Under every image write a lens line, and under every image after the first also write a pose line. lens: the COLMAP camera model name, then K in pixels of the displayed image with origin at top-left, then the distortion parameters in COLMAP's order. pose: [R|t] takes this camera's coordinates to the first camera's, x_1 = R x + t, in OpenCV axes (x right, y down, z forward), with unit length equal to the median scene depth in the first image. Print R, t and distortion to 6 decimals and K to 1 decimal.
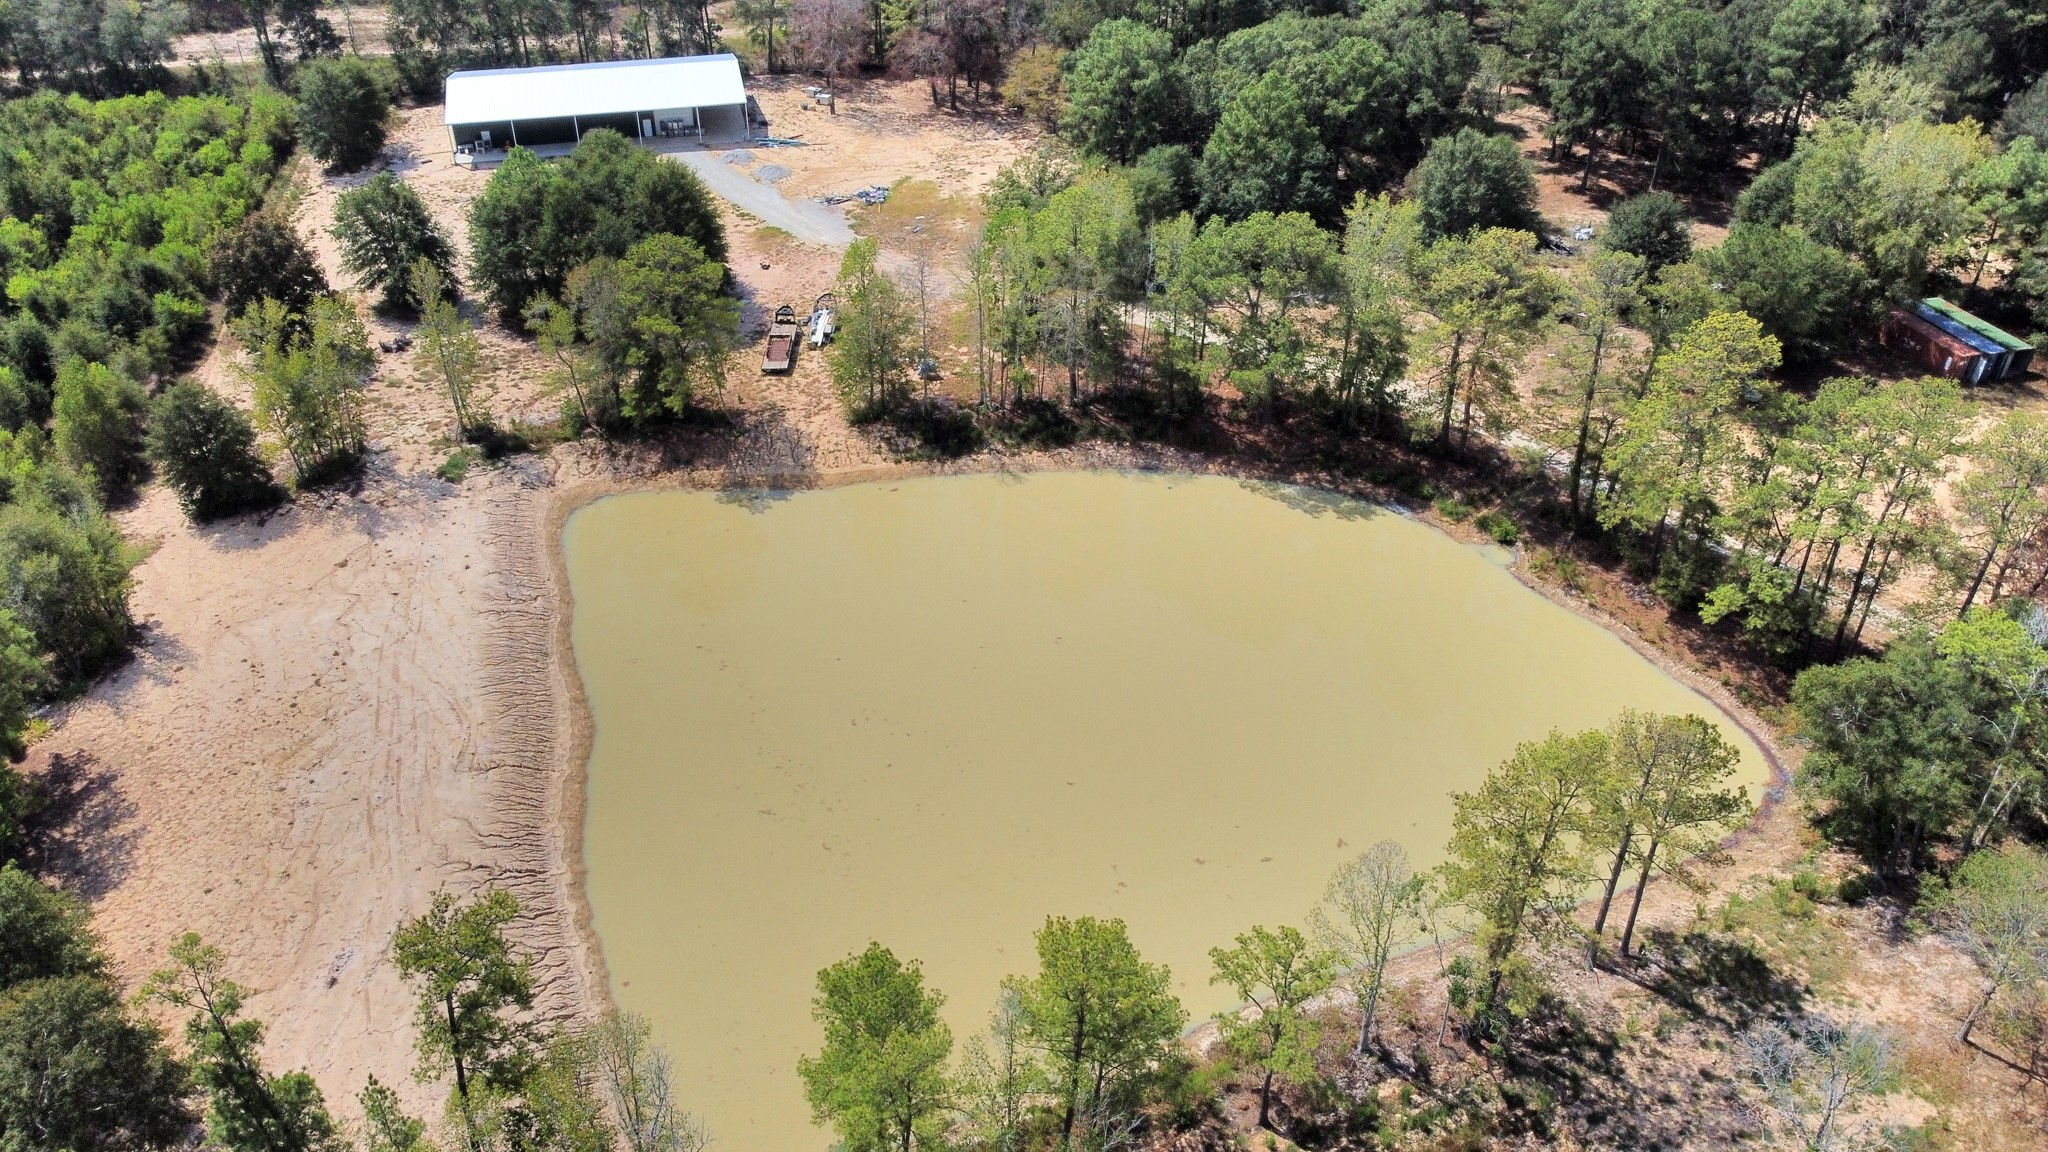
lens RADIAL K [[1578.4, 0, 1024.0], [0, 1578.4, 576.0], [0, 0, 1]] dist [-0.001209, -0.006539]
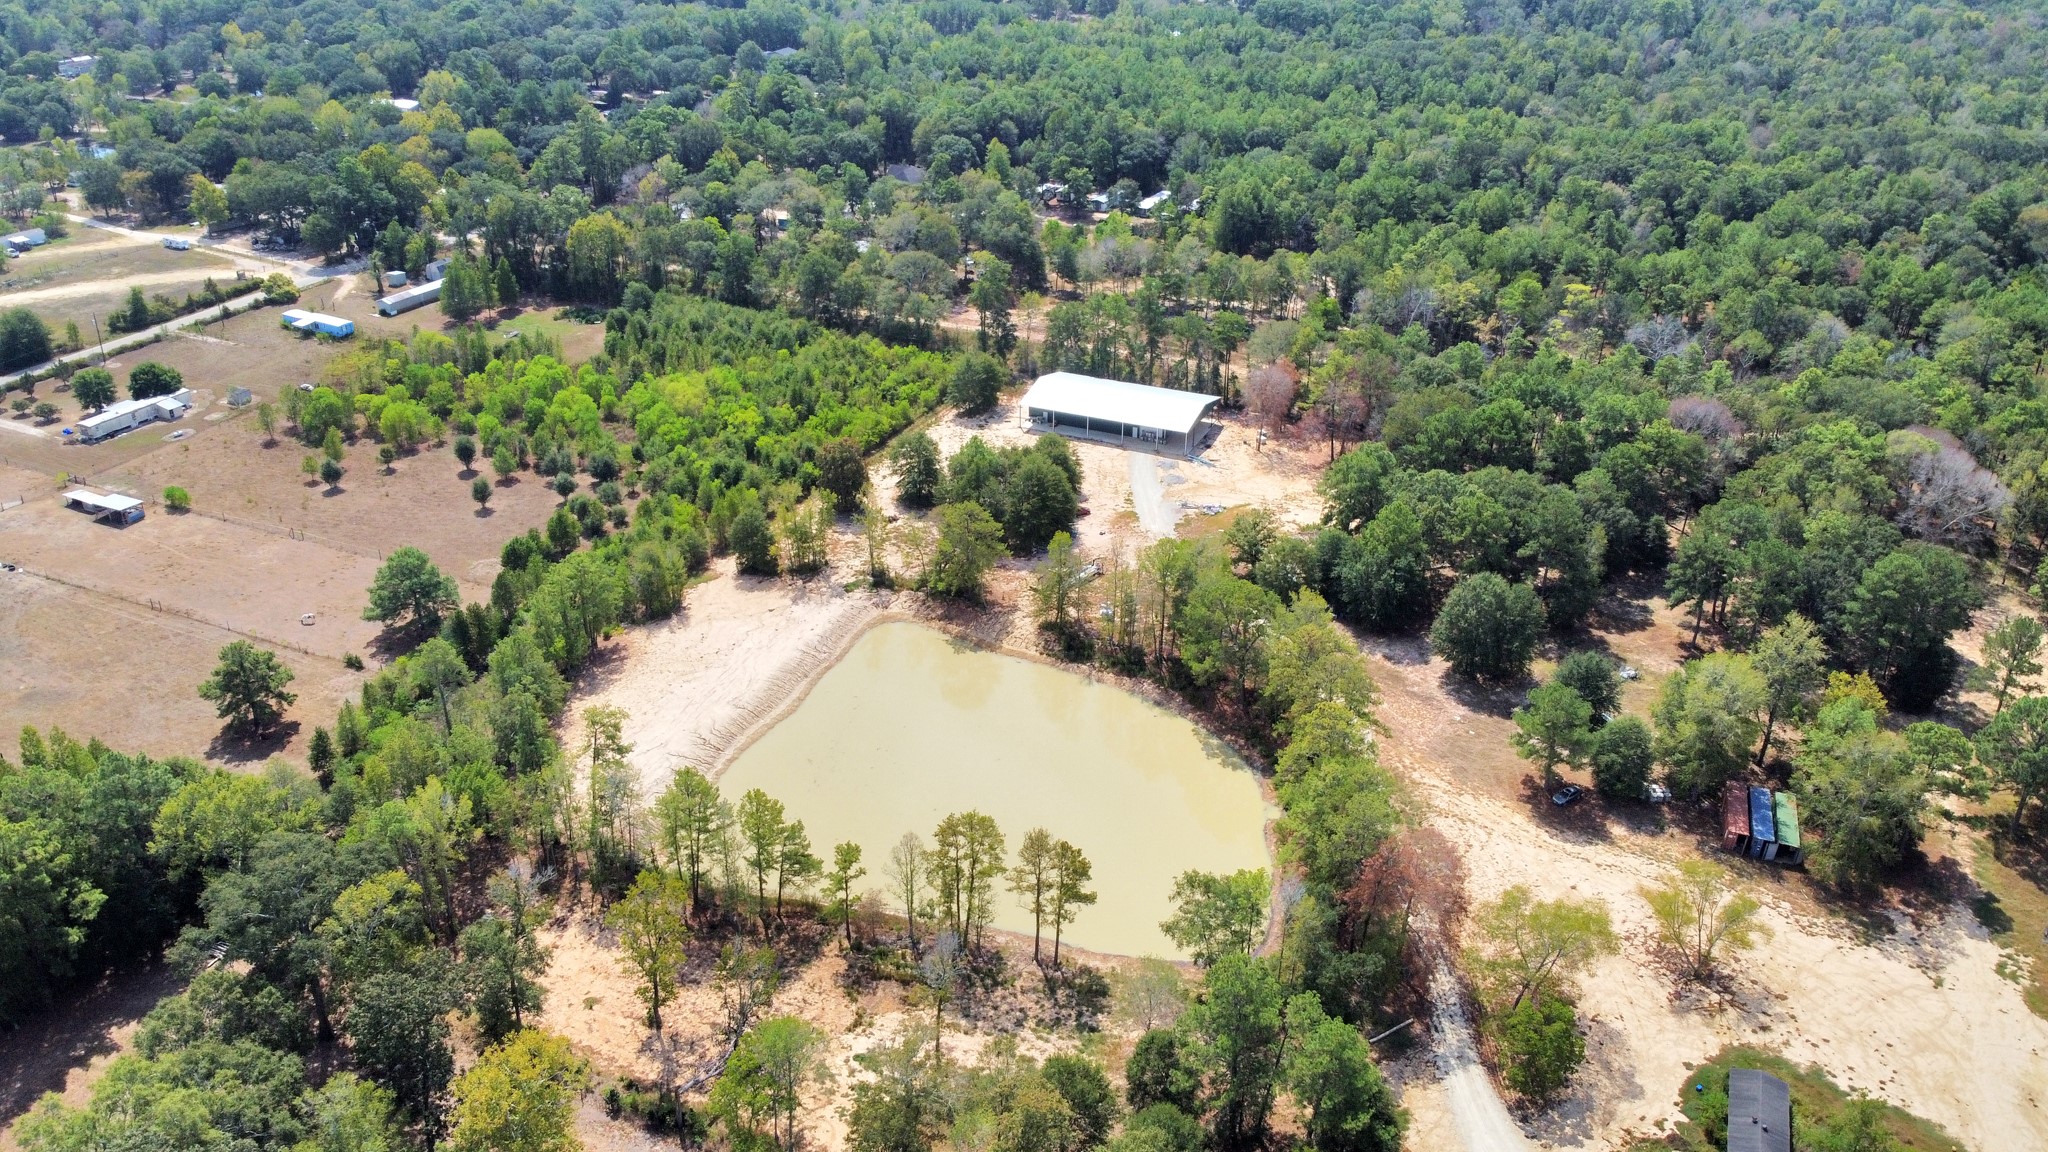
lens RADIAL K [[1578.4, 0, 1024.0], [0, 1578.4, 576.0], [0, 0, 1]] dist [-0.001209, -0.006539]
pose [[0.792850, 0.282716, -0.539871, 0.843642], [-0.351411, 0.935860, -0.025994, -0.101669], [0.497895, 0.210326, 0.841346, -0.530419]]
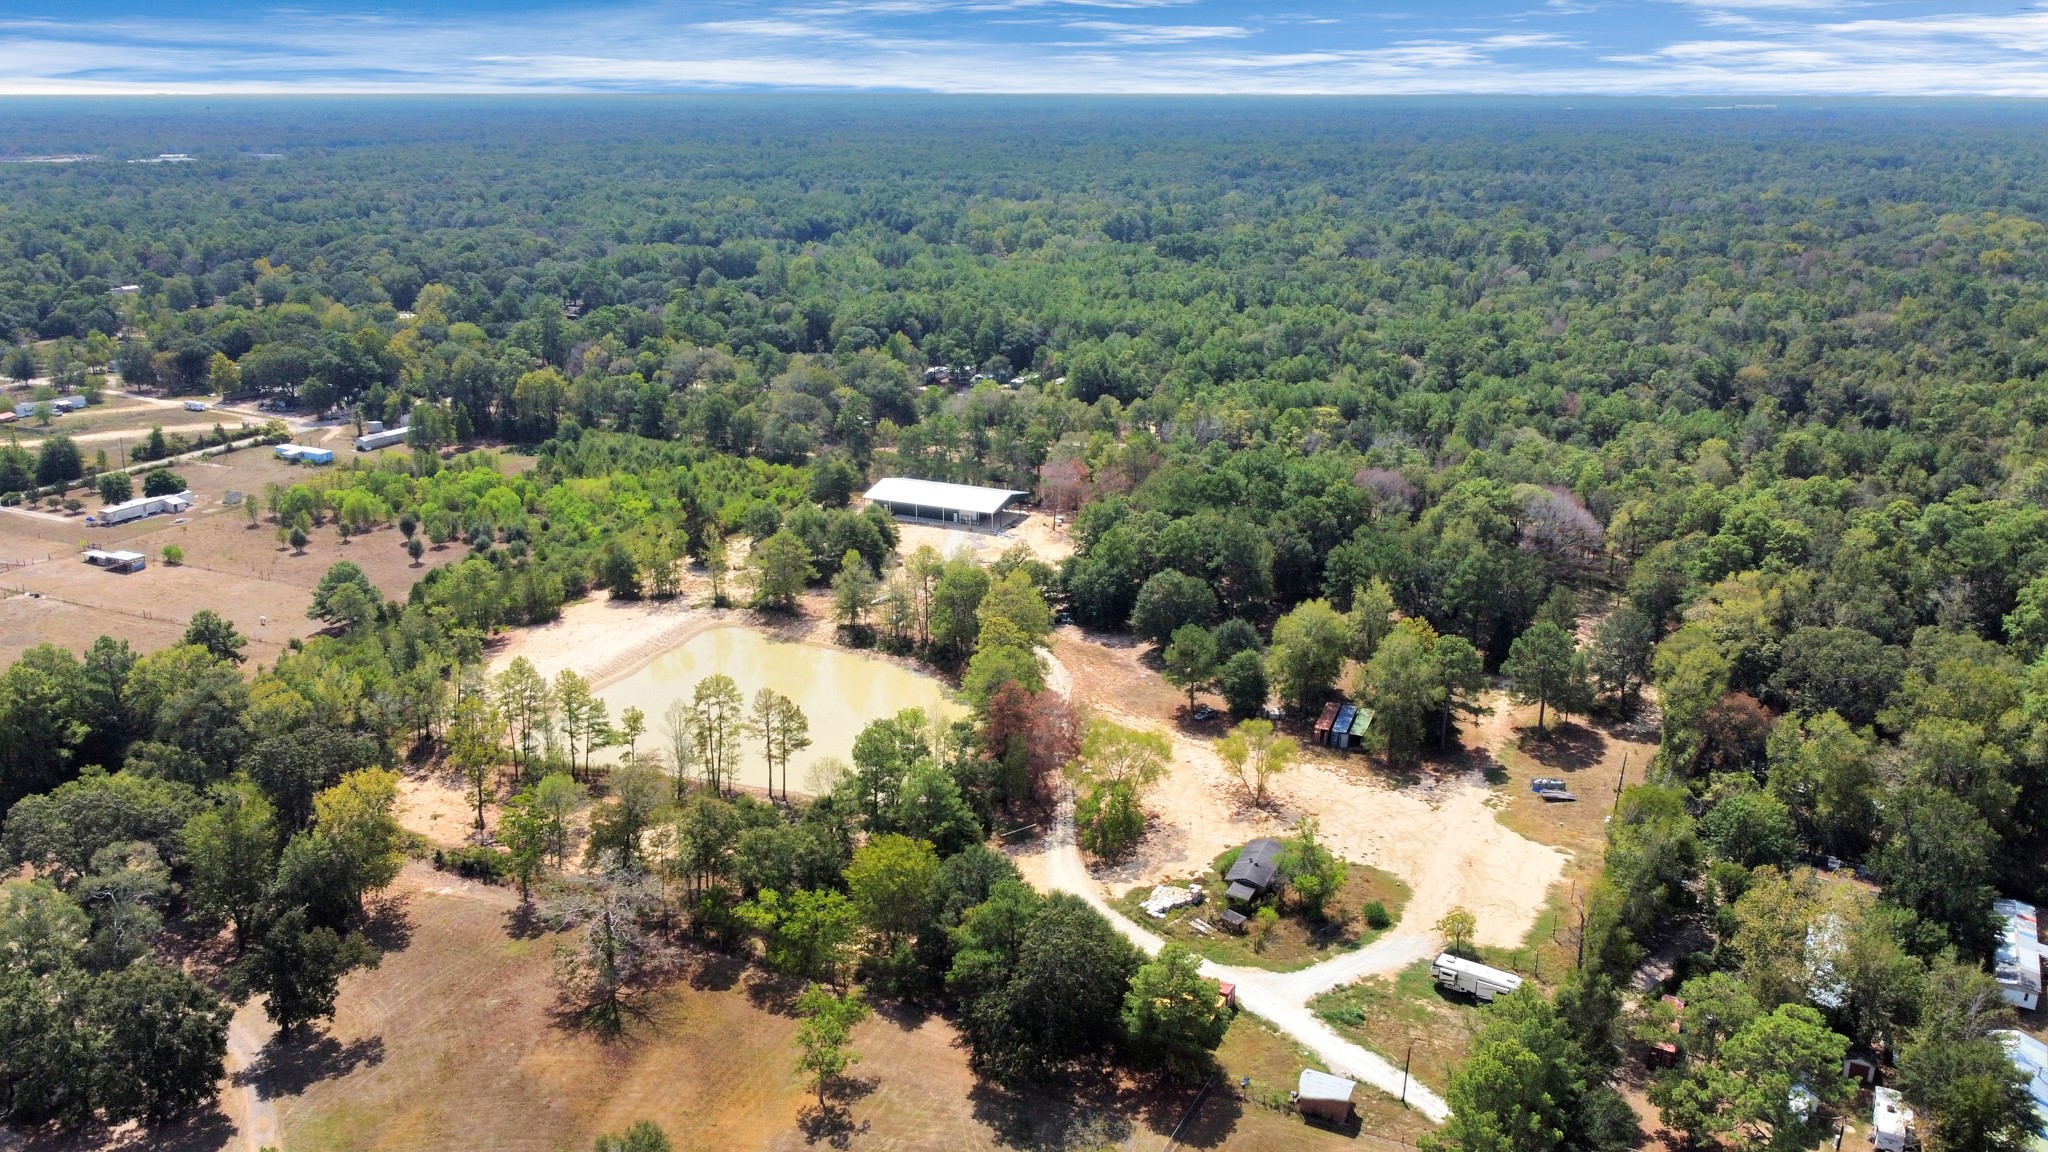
lens RADIAL K [[1578.4, 0, 1024.0], [0, 1578.4, 576.0], [0, 0, 1]] dist [-0.001209, -0.006539]
pose [[0.789579, 0.186037, -0.584769, 1.452146], [-0.349717, 0.919462, -0.179687, 0.151876], [0.504244, 0.346381, 0.791049, -0.699390]]
